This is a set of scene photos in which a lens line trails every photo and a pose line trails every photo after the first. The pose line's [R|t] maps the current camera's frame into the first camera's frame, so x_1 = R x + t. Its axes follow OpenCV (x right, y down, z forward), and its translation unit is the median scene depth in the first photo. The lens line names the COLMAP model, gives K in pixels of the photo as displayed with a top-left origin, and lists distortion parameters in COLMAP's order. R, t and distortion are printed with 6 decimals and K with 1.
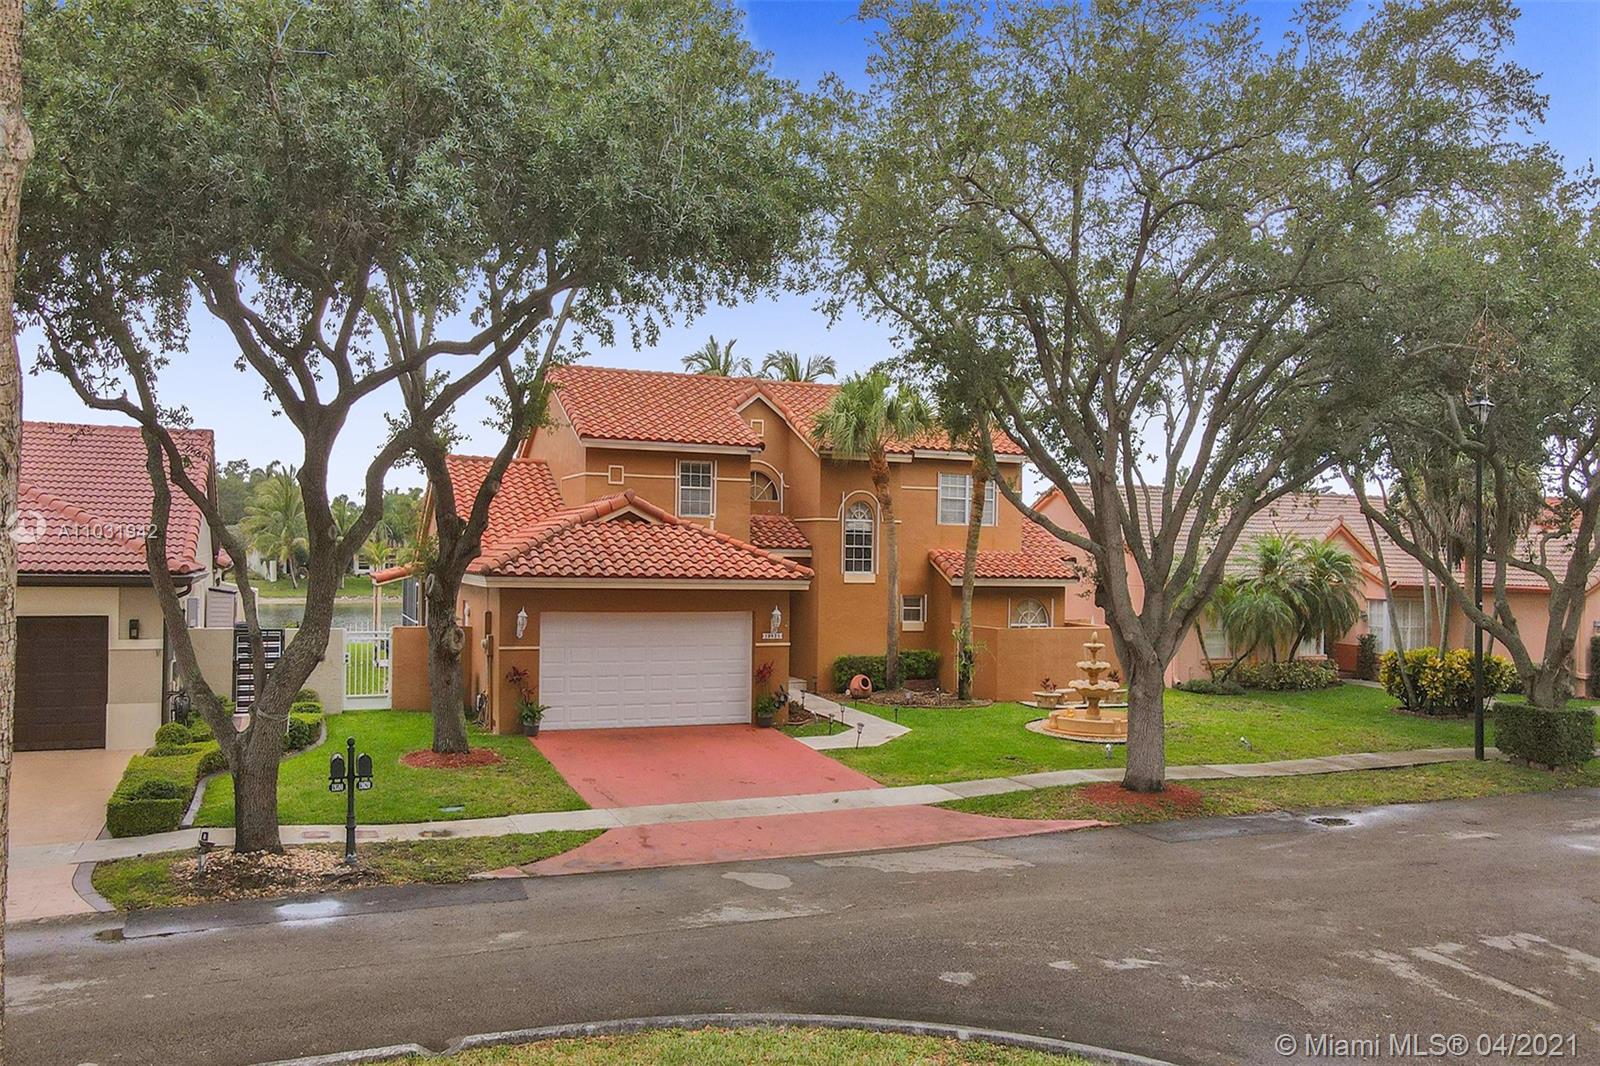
lens RADIAL K [[1243.6, 0, 800.2], [0, 1243.6, 506.1], [0, 0, 1]] dist [0.001161, 0.029897]
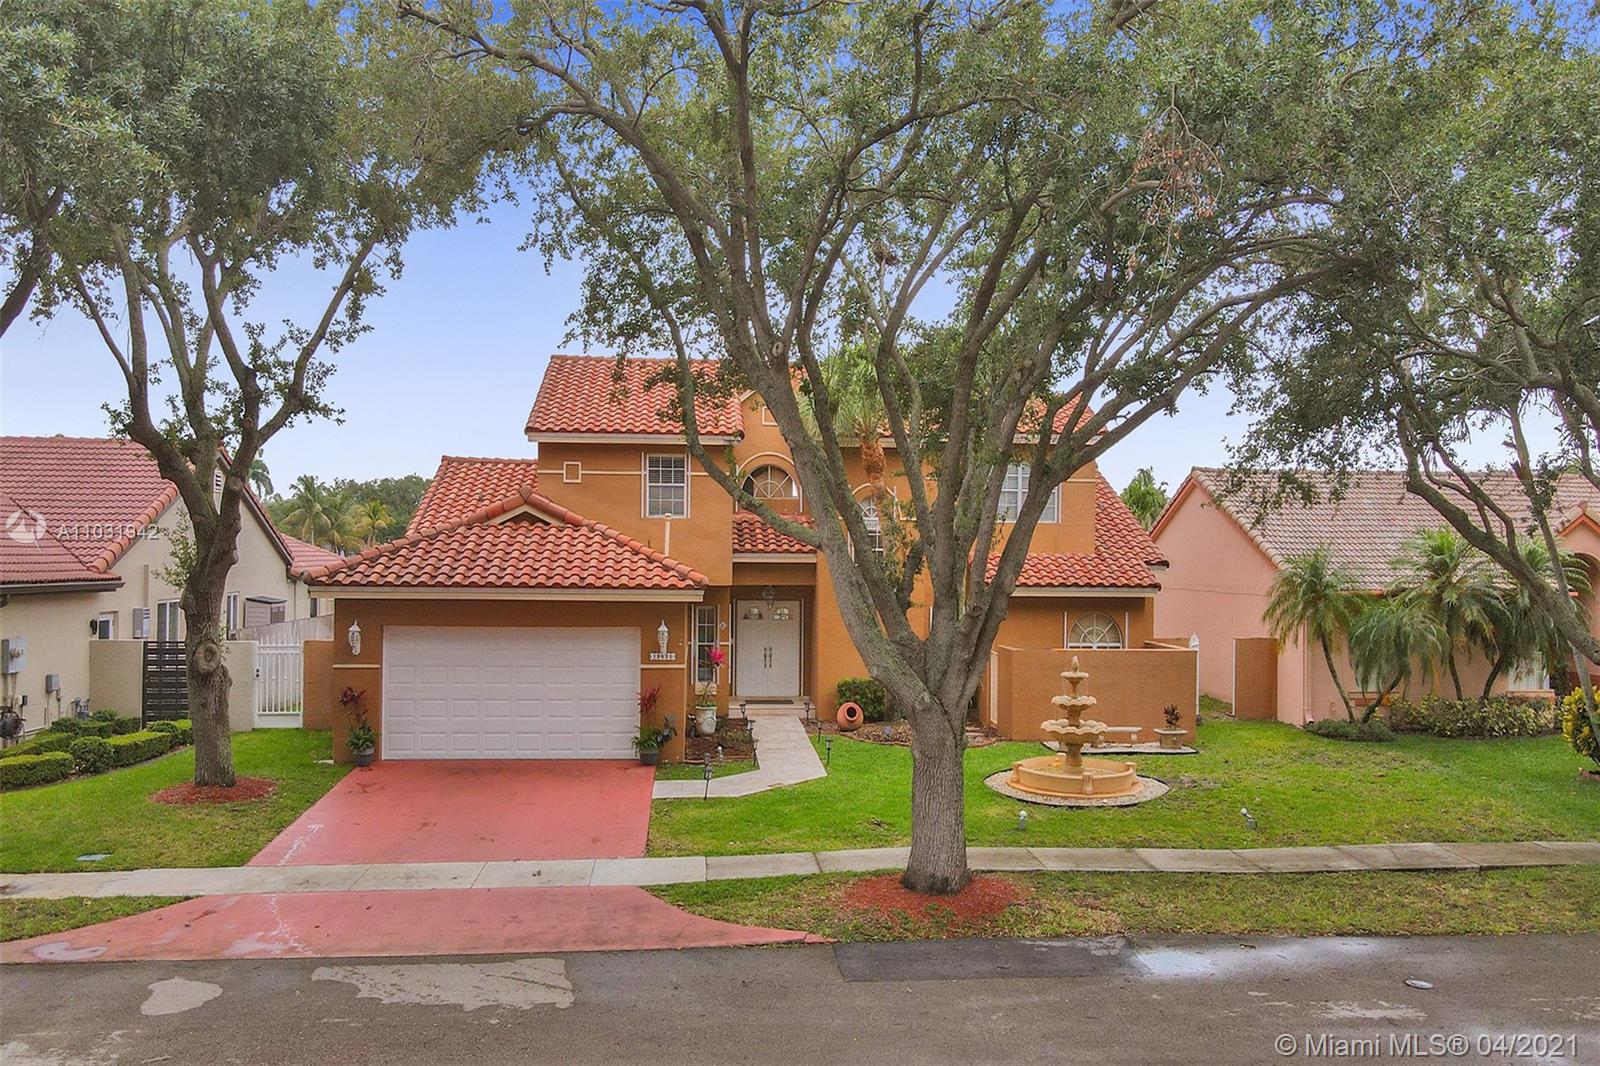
lens RADIAL K [[1222.0, 0, 800.0], [0, 1222.0, 533.0], [0, 0, 1]] dist [0.007687, 0.009131]
pose [[0.950982, -0.014856, -0.308888, 0.430172], [0.019331, 0.999748, 0.011432, 0.018102], [0.308640, -0.016843, 0.951030, 0.329180]]
